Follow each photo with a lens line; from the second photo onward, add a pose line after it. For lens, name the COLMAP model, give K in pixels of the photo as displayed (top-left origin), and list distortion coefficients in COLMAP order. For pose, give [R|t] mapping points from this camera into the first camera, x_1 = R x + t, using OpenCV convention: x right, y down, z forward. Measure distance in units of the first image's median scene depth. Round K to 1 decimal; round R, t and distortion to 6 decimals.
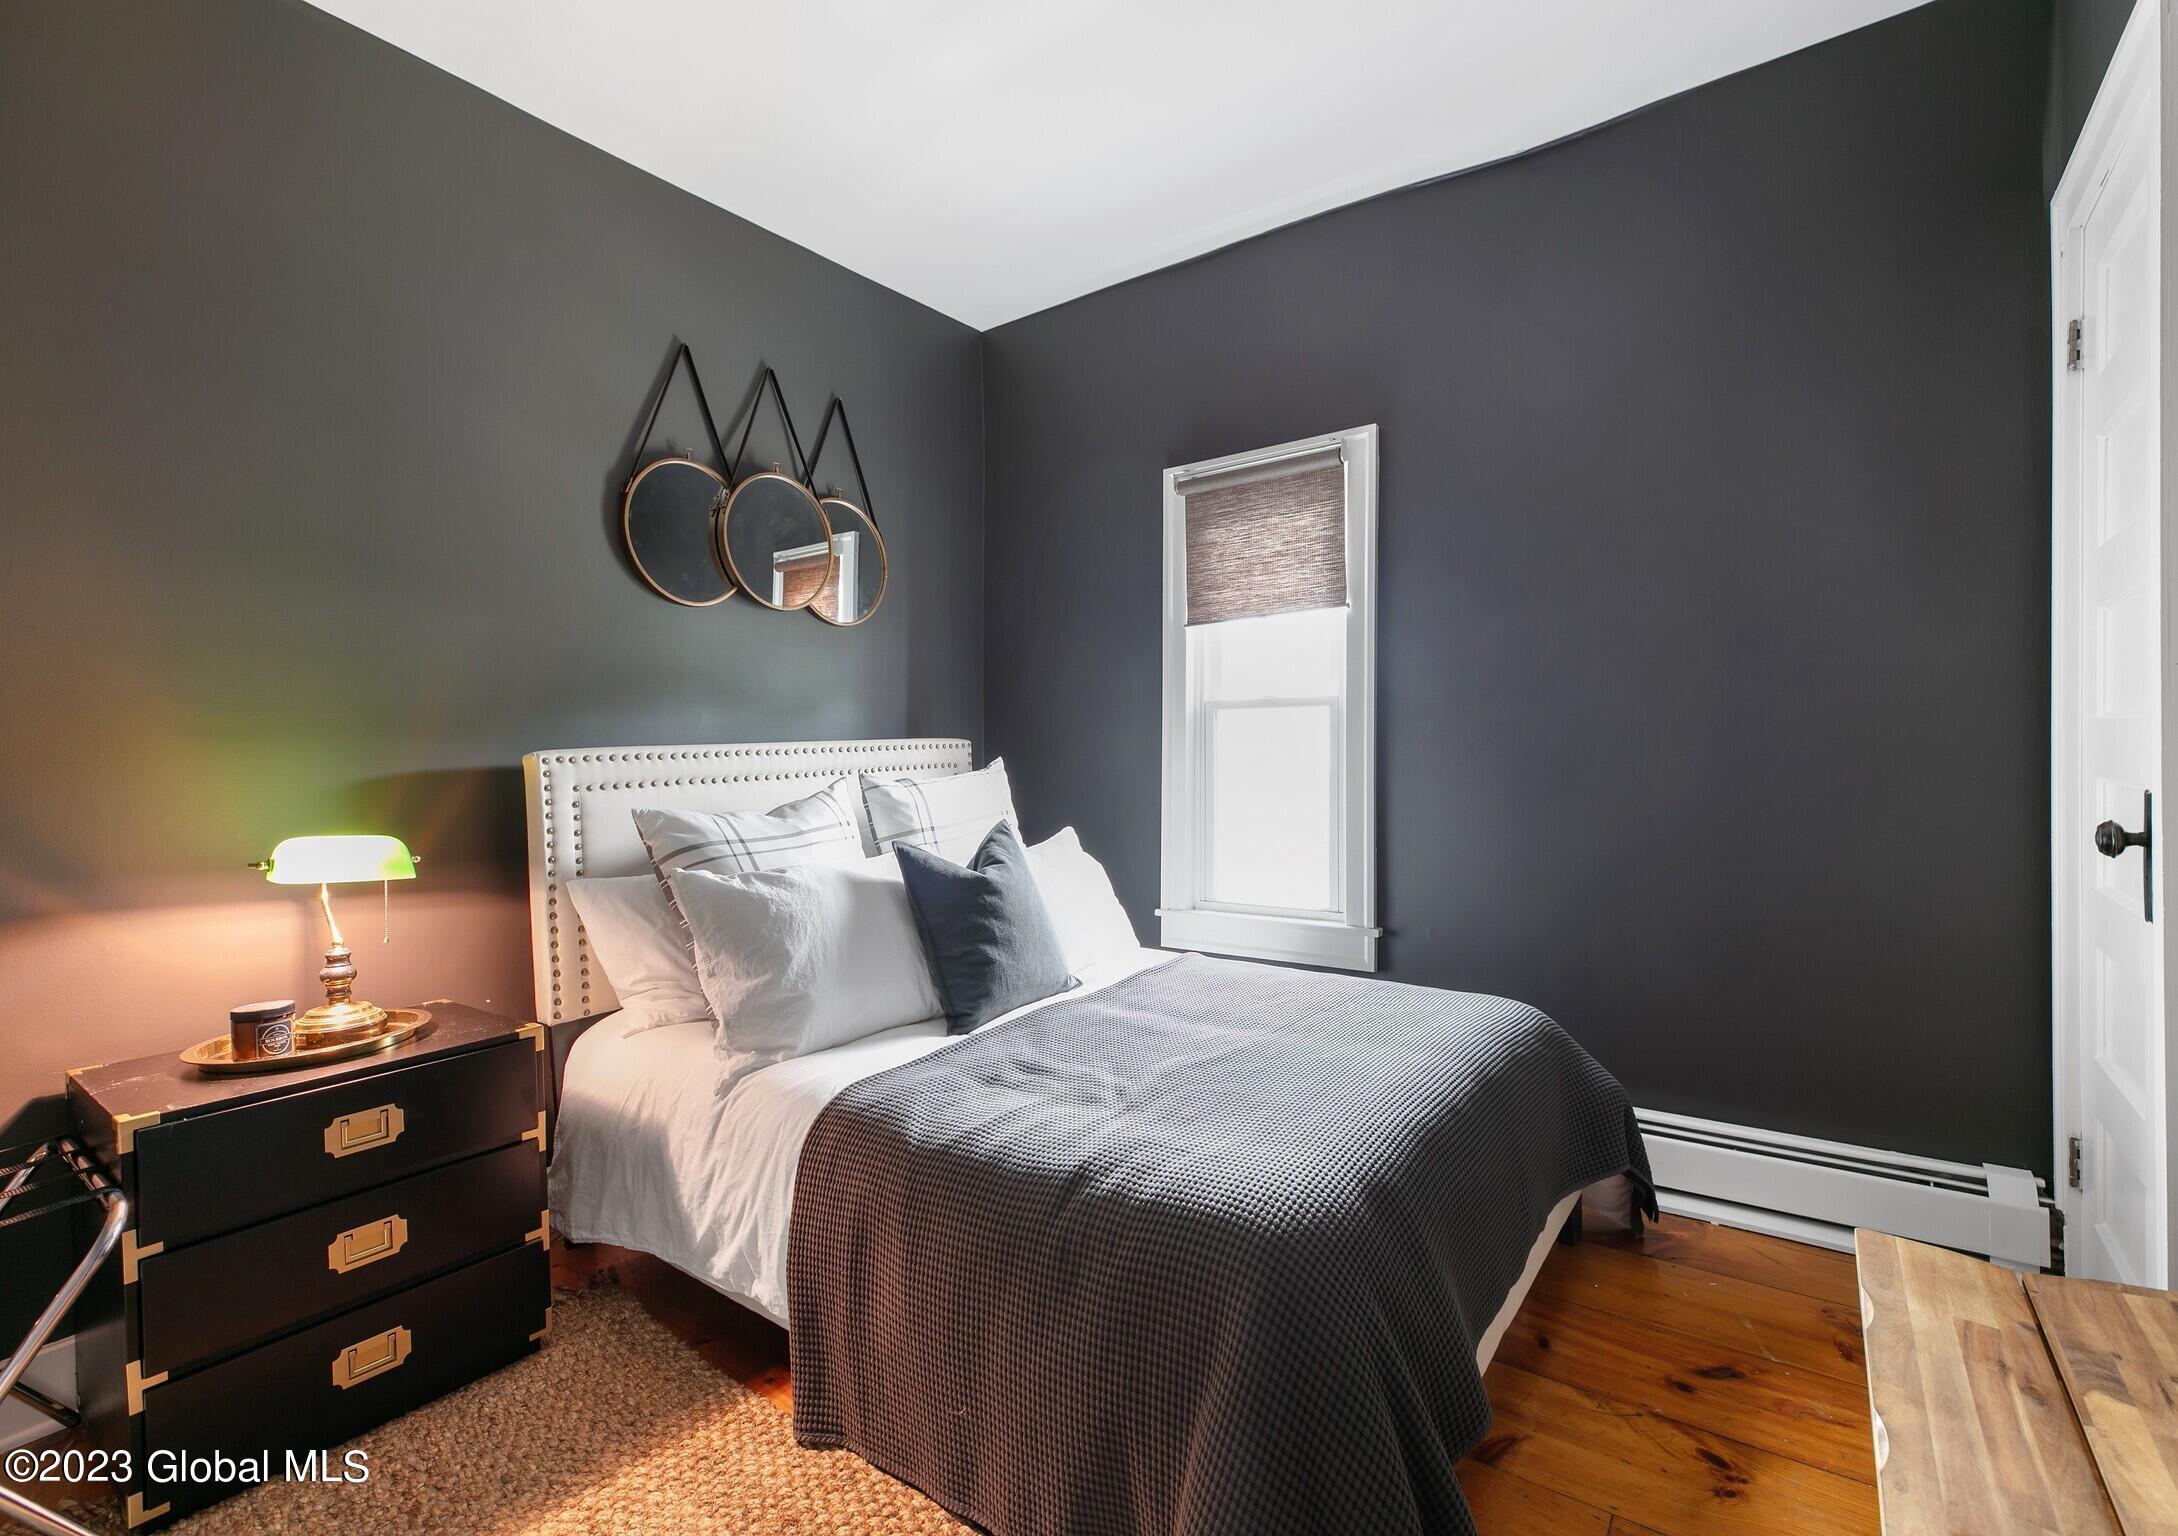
lens RADIAL K [[973.0, 0, 1089.0], [0, 973.0, 768.0], [0, 0, 1]] dist [0.003098, -0.002862]
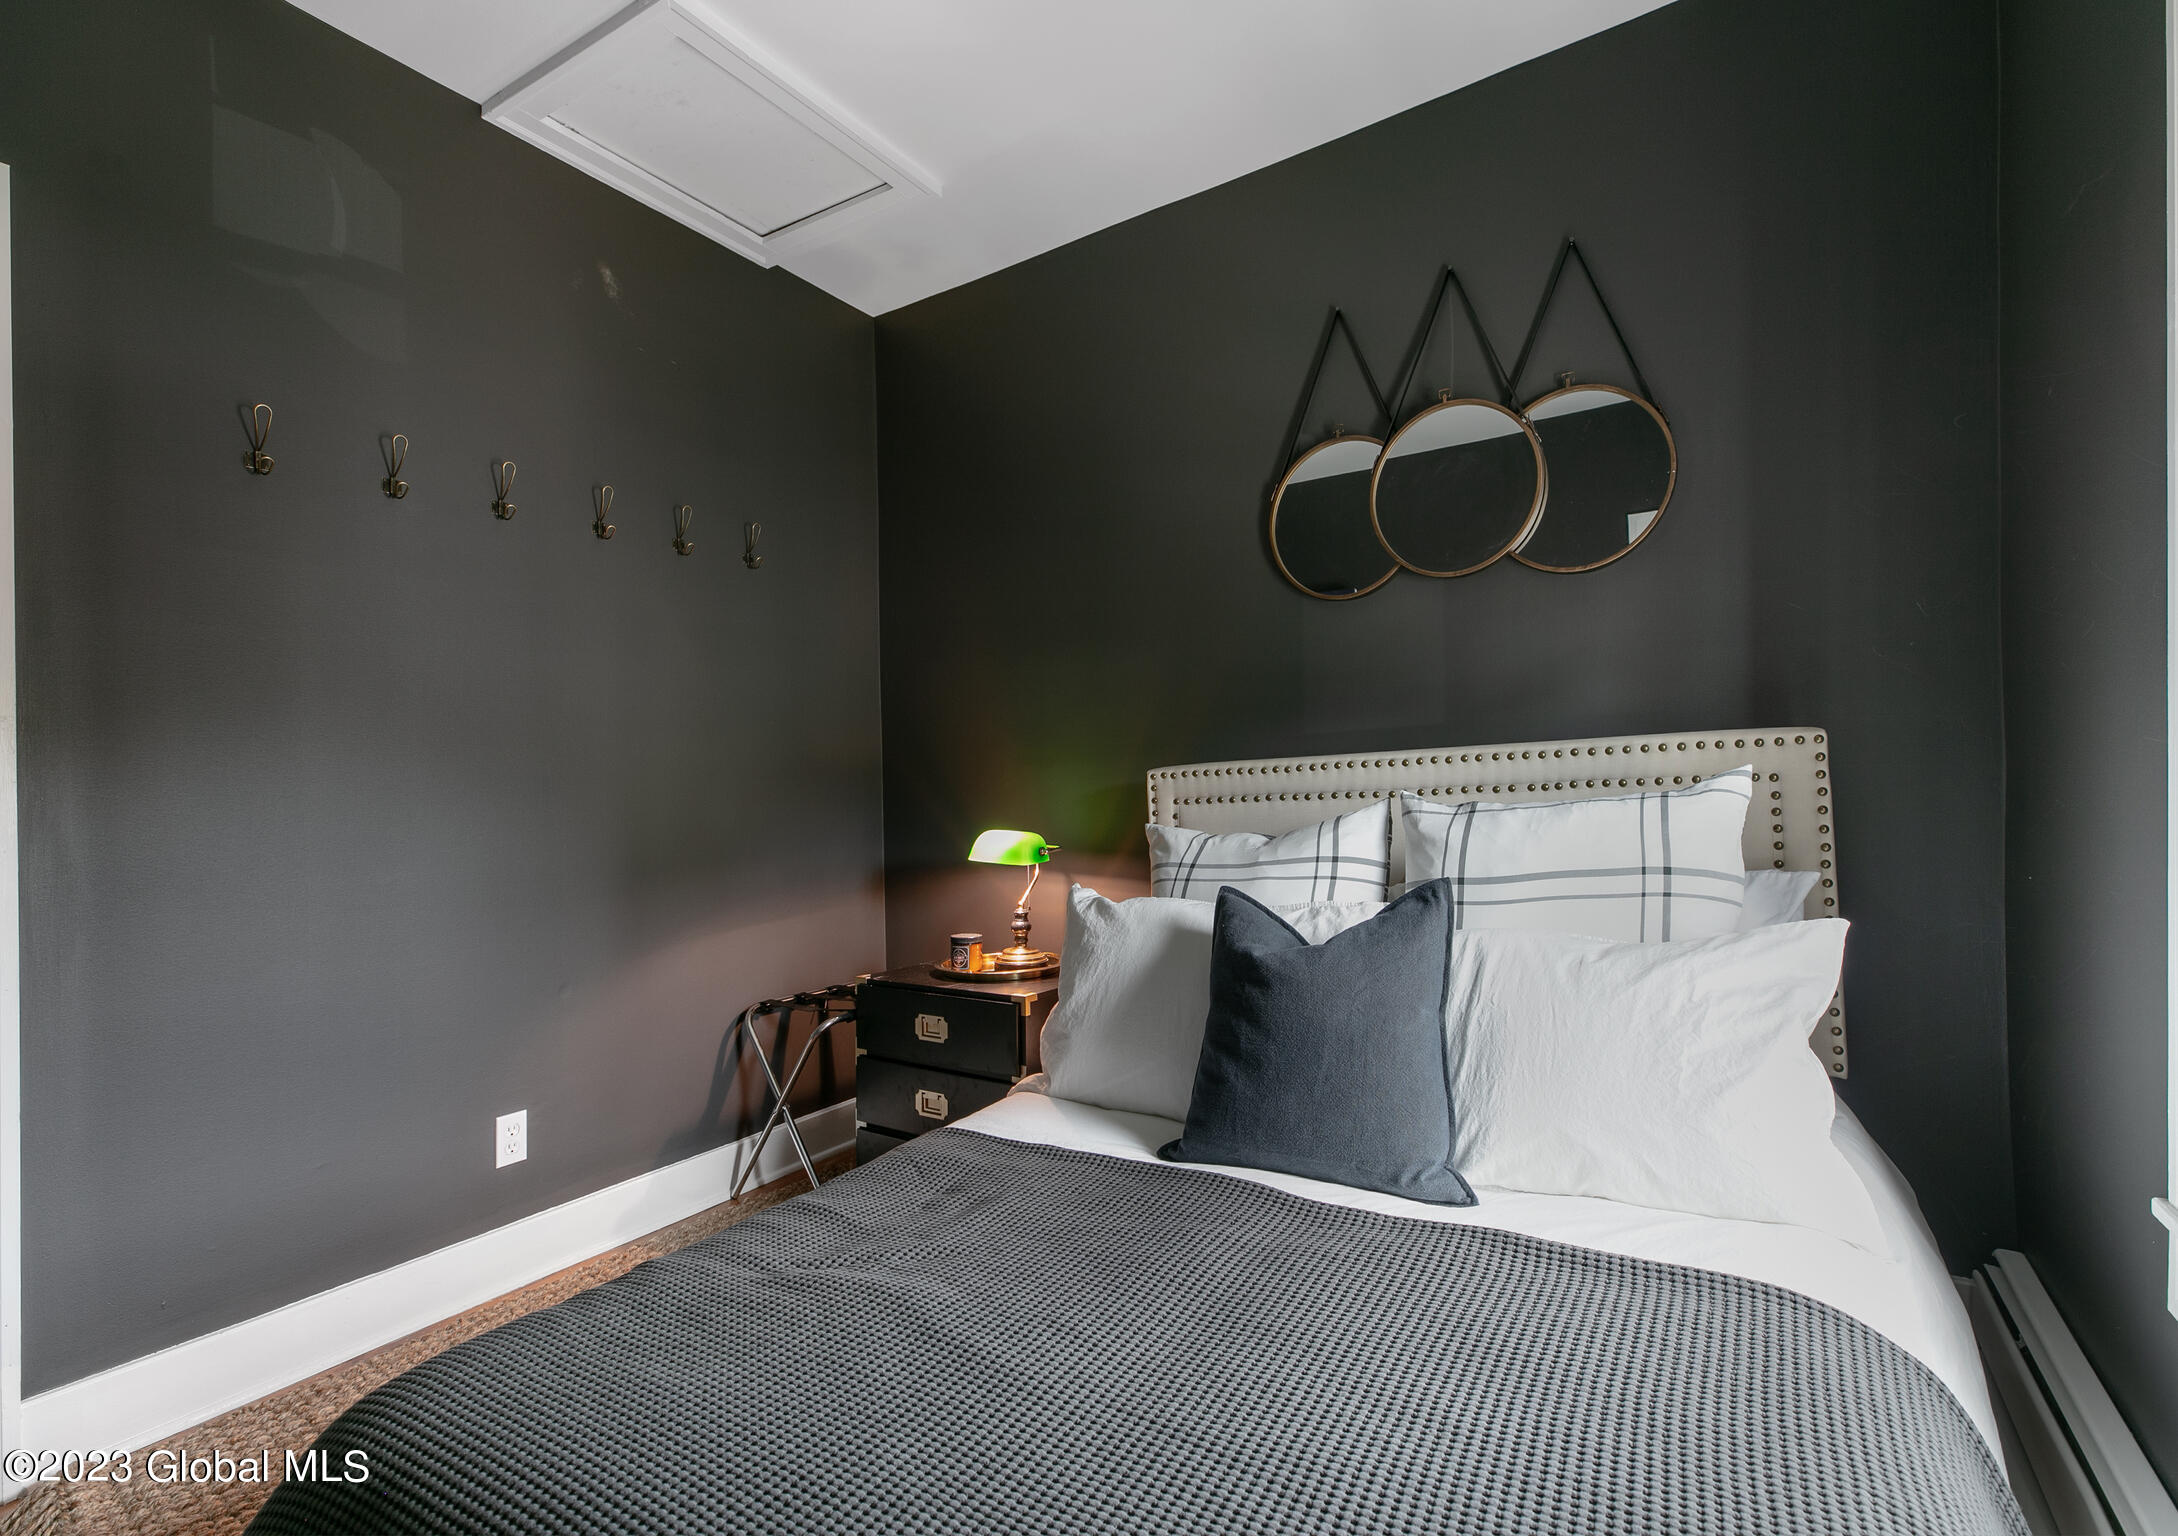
lens RADIAL K [[973.0, 0, 1089.0], [0, 973.0, 768.0], [0, 0, 1]] dist [0.003098, -0.002862]
pose [[0.058143, 0.004018, -0.998300, 0.562241], [0.014958, 0.999876, 0.004895, -0.023876], [0.998196, -0.015217, 0.058076, 0.852834]]
